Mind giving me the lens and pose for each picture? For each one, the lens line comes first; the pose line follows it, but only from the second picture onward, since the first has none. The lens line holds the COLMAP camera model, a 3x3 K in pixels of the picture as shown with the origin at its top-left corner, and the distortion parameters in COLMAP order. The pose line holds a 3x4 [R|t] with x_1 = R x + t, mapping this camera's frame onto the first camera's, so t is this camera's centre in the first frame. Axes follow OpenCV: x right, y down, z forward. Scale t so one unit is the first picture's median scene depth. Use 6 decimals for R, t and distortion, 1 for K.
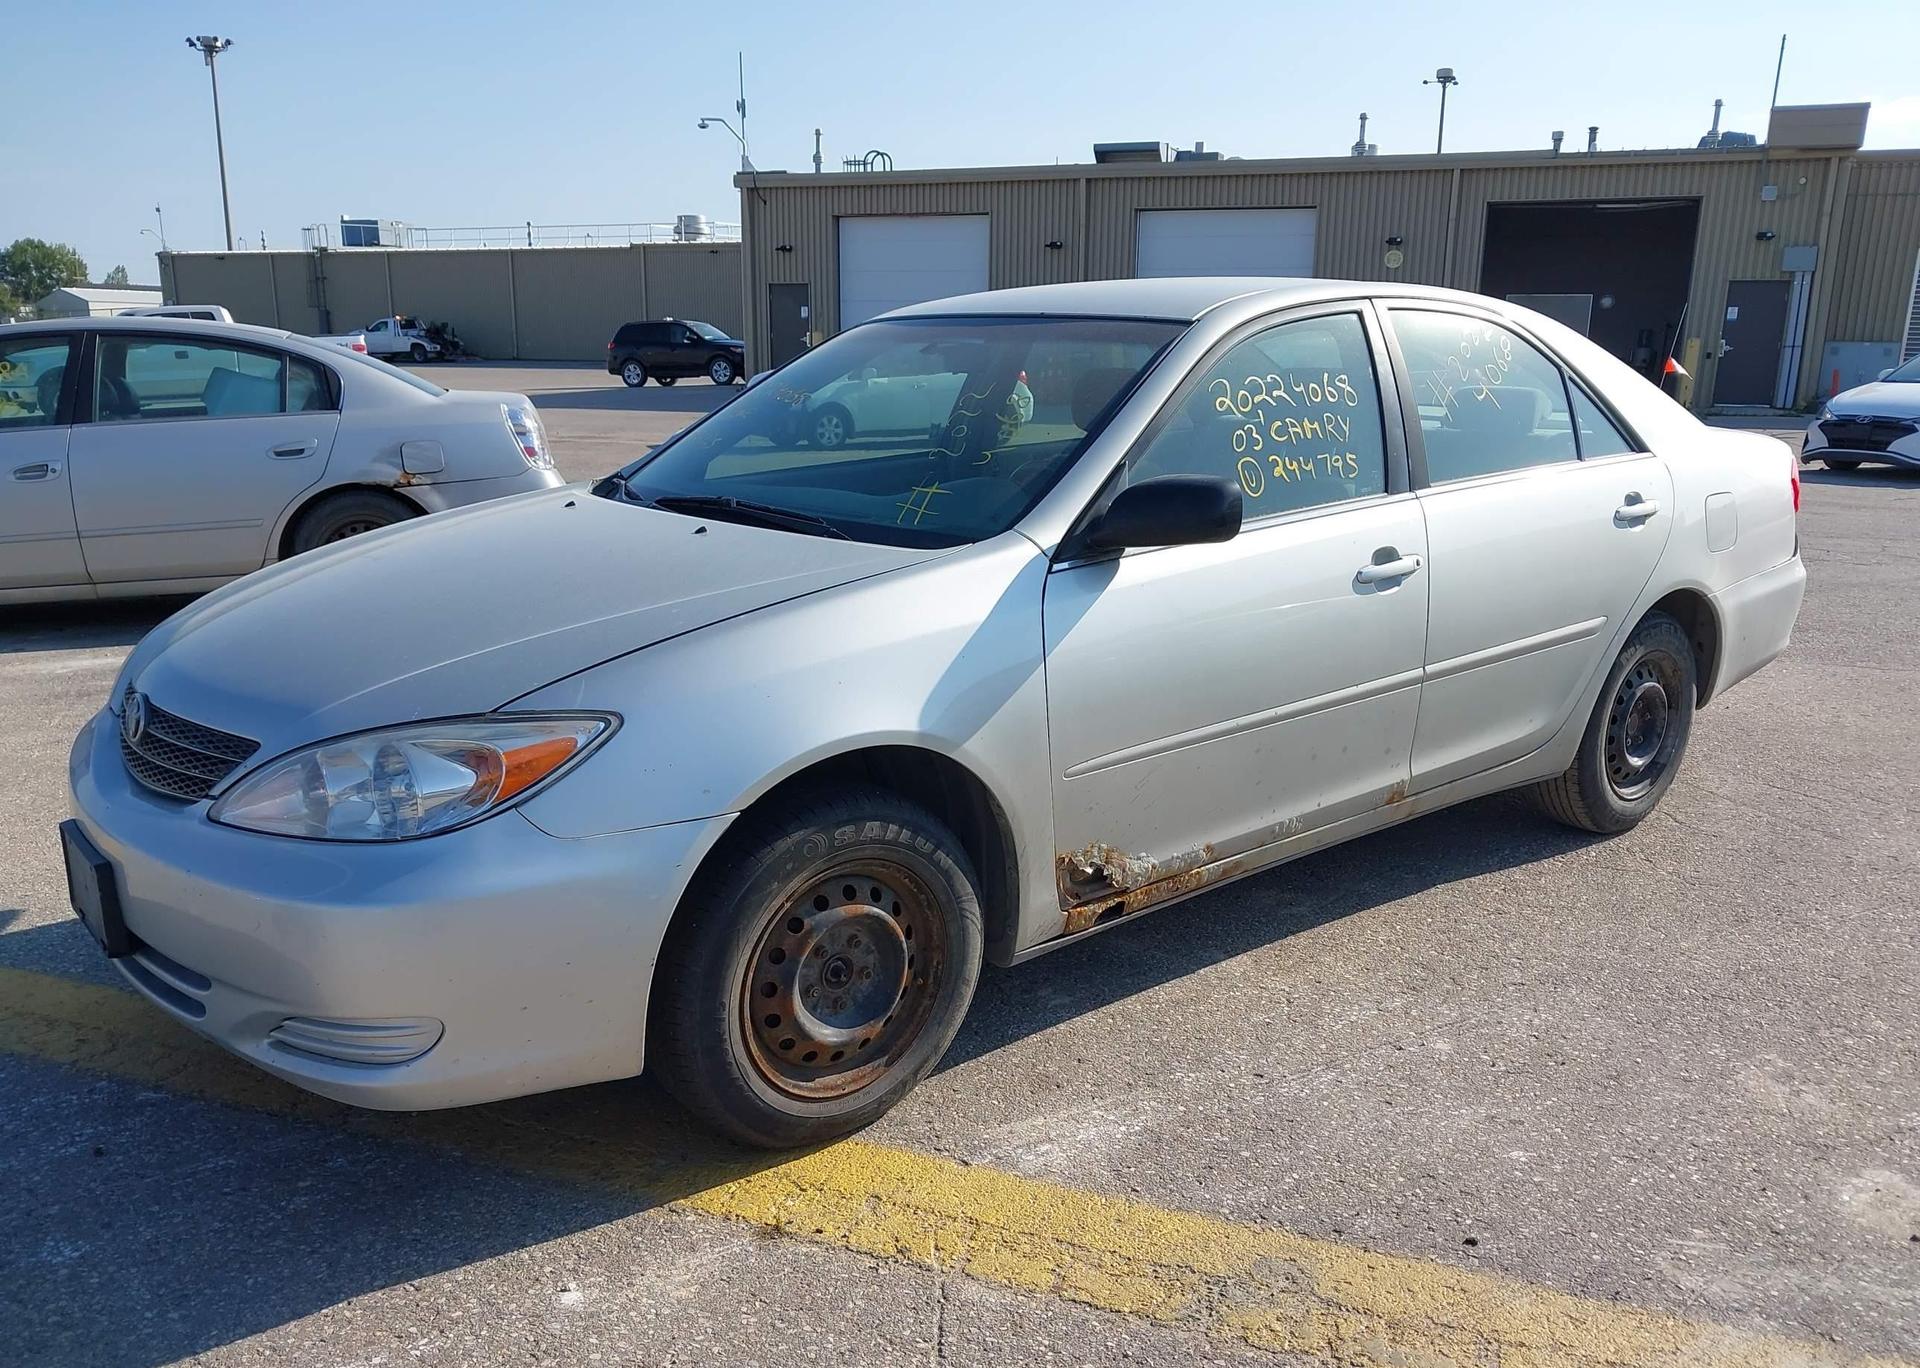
lens RADIAL K [[1534.9, 0, 940.7], [0, 1534.9, 693.5], [0, 0, 1]] dist [0.022703, -0.030975]
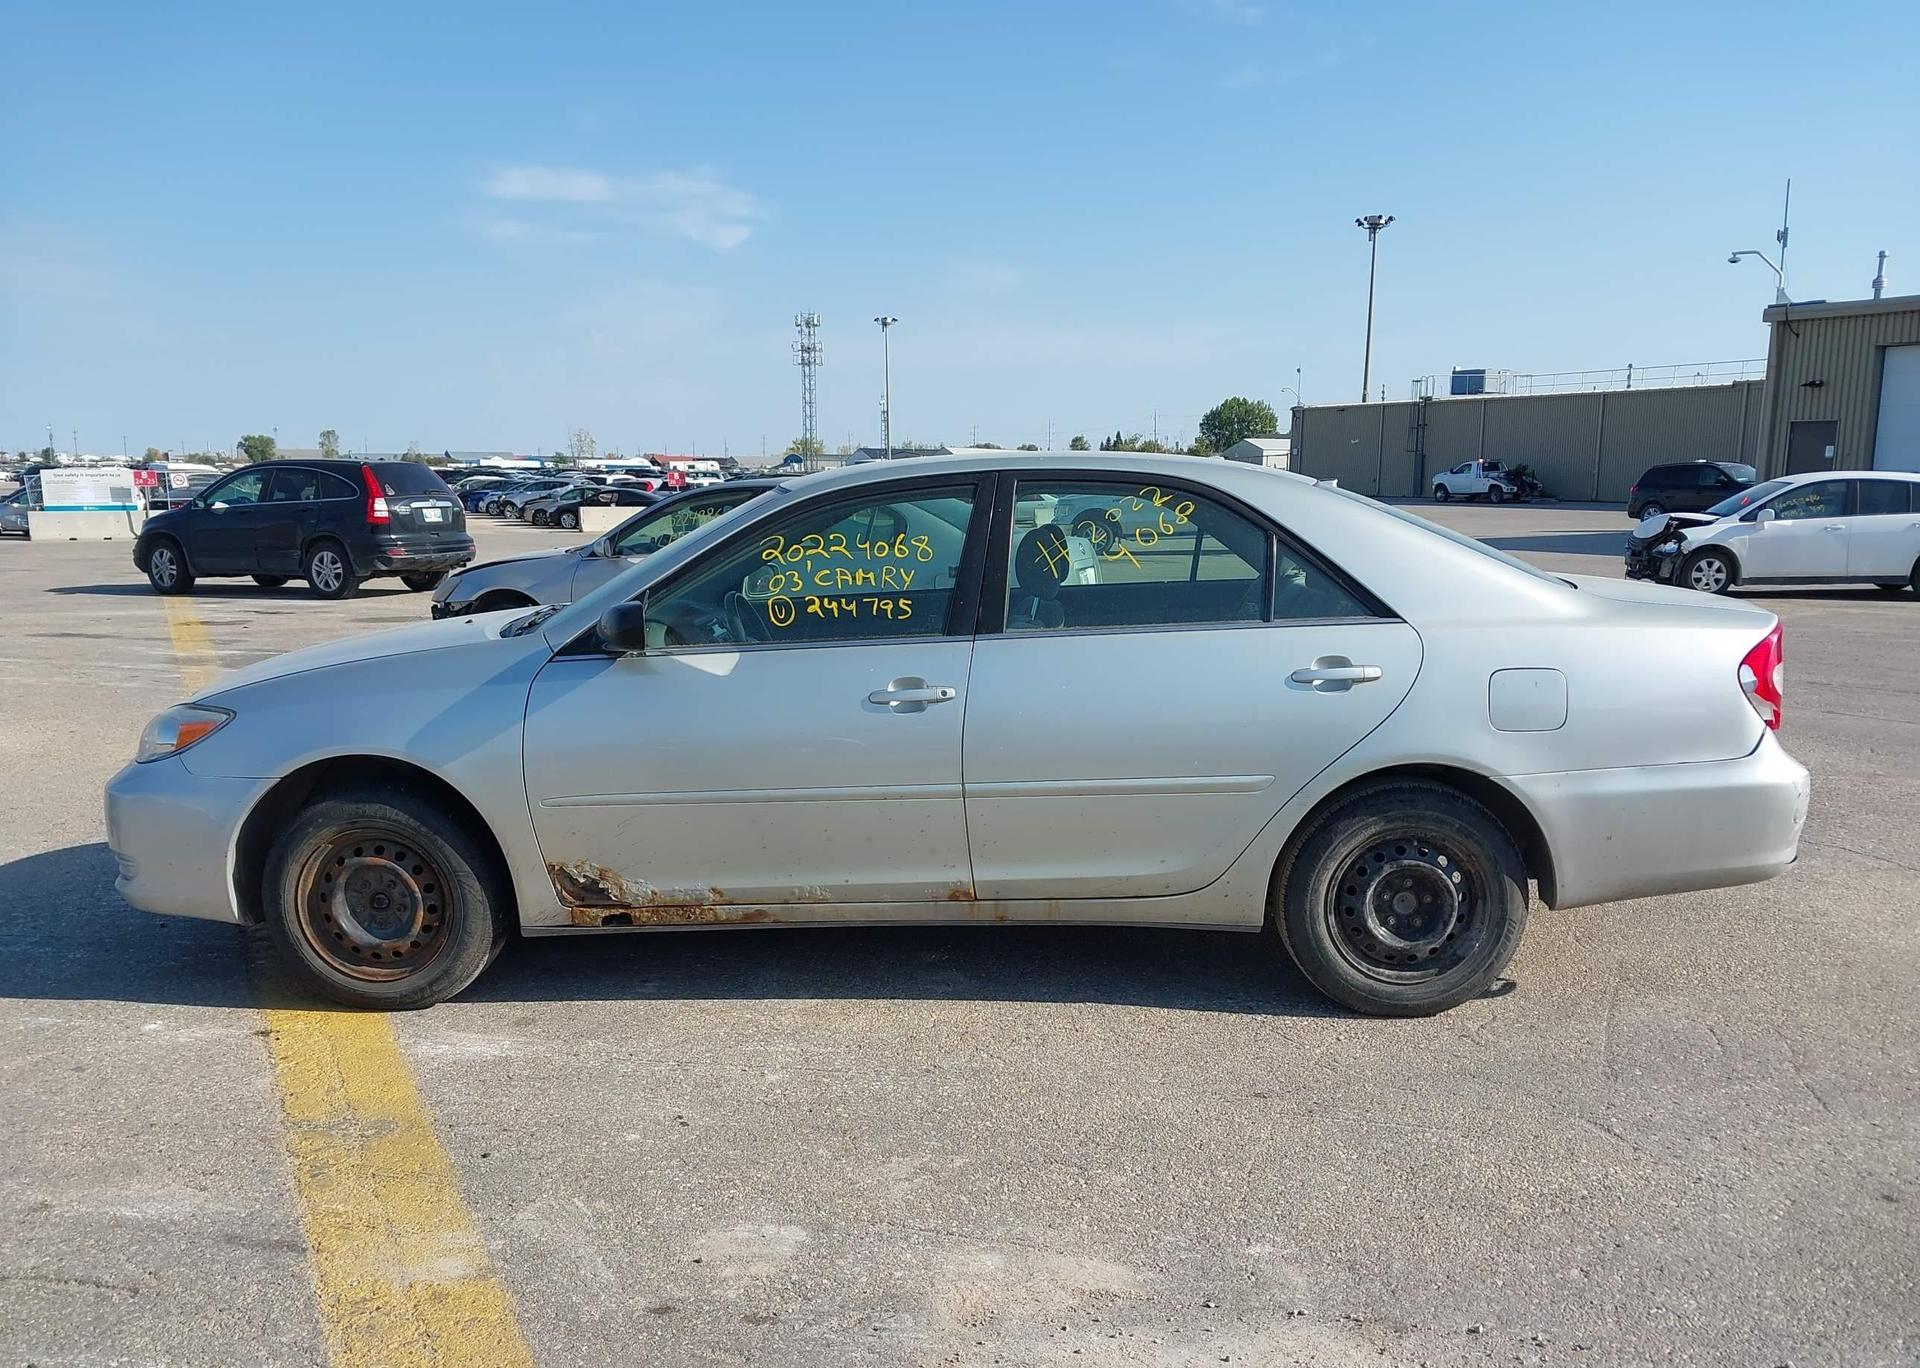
lens RADIAL K [[1534.9, 0, 954.6], [0, 1534.9, 640.7], [0, 0, 1]] dist [0.022703, -0.030975]
pose [[0.762906, 0.064594, -0.643275, 0.106271], [-0.142318, 0.987368, -0.069639, -0.004344], [0.630651, 0.144678, 0.762462, 0.009984]]
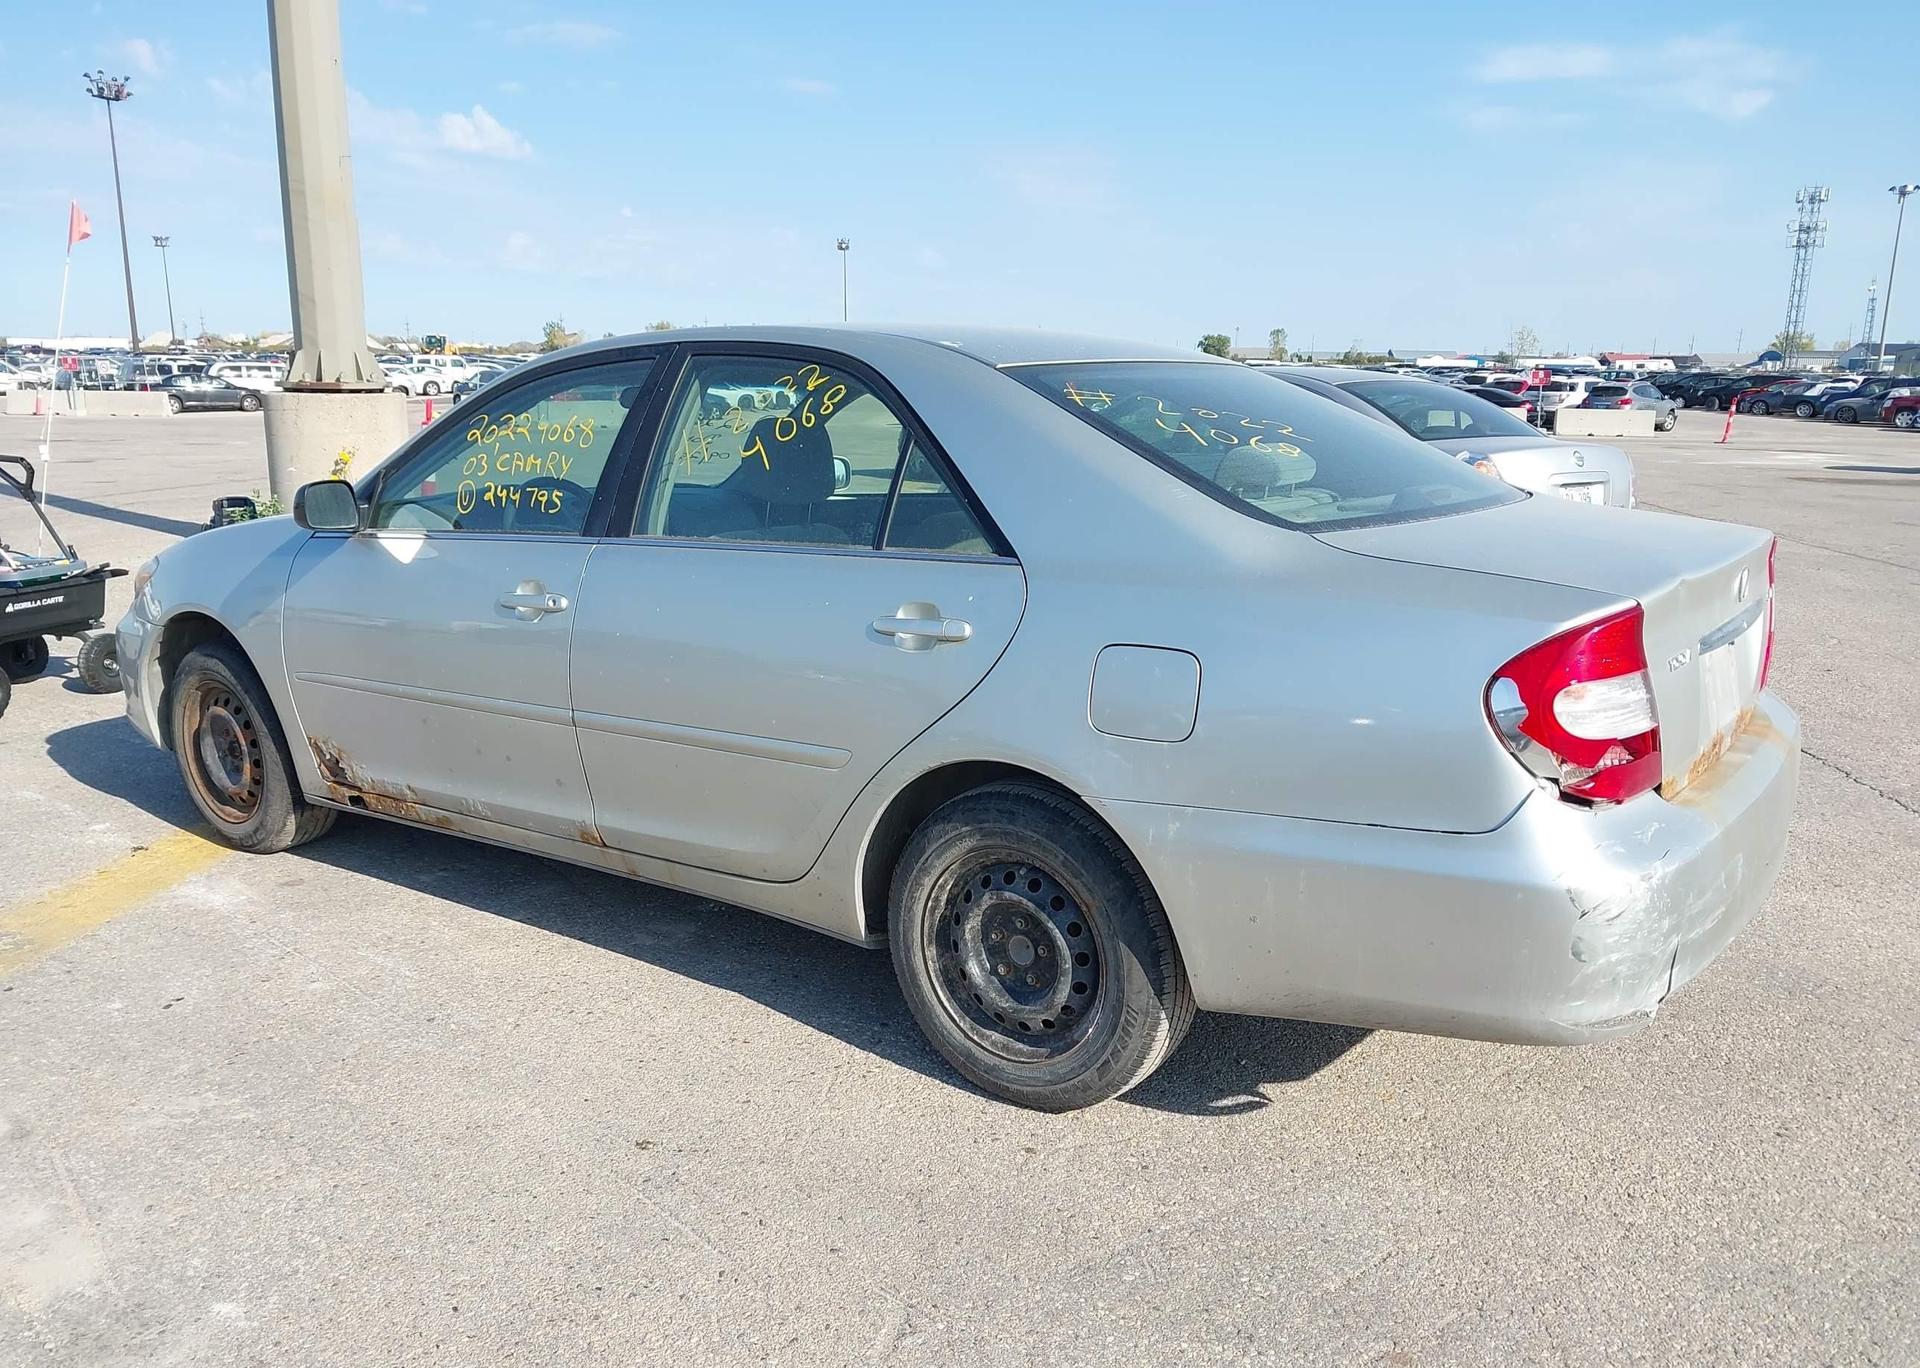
lens RADIAL K [[1534.9, 0, 973.3], [0, 1534.9, 696.2], [0, 0, 1]] dist [0.022703, -0.030975]
pose [[0.291885, 0.198667, -0.935593, 0.134372], [-0.225749, 0.964863, 0.134454, -0.022252], [0.929430, 0.171964, 0.326477, 0.092791]]
